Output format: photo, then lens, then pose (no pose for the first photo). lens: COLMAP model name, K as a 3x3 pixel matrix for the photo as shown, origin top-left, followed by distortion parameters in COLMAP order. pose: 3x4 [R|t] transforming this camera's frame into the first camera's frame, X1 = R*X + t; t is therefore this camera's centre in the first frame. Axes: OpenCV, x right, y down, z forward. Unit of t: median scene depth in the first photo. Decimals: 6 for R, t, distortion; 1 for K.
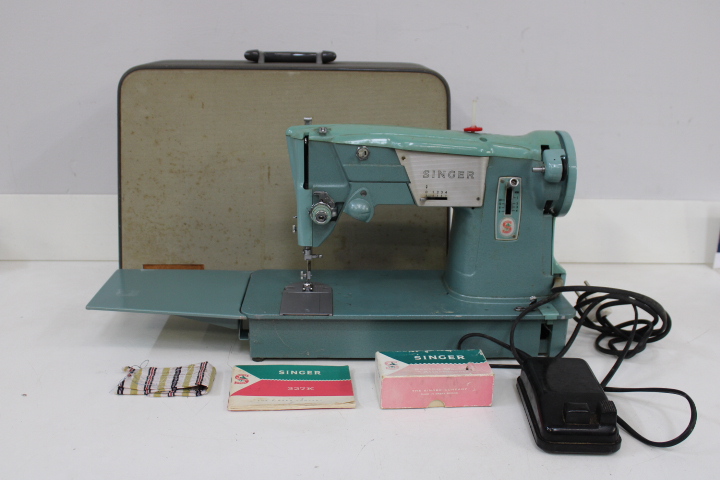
lens RADIAL K [[776.9, 0, 360.0], [0, 776.9, 240.0], [0, 0, 1]] dist [-0.092306, 0.004448]
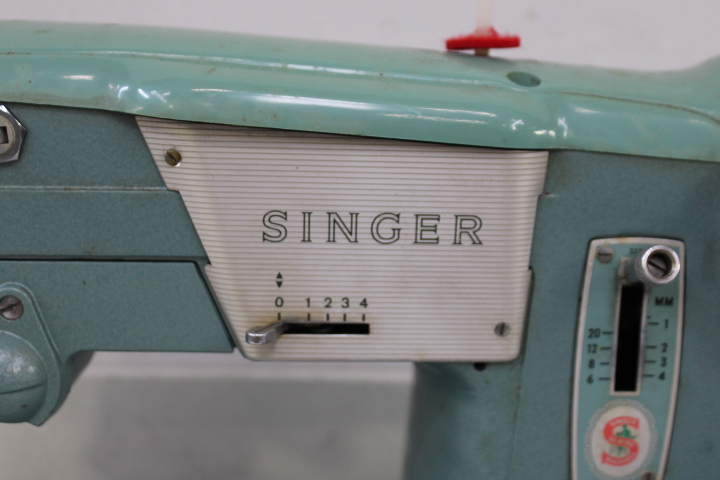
lens RADIAL K [[1022.5, 0, 360.0], [0, 1022.5, 240.0], [0, 0, 1]] dist [-0.060689, 0.023674]
pose [[0.999968, 0.004815, -0.006354, 0.111140], [-0.004996, 0.999575, -0.028719, -0.071362], [0.006213, 0.028750, 0.999567, 0.687406]]
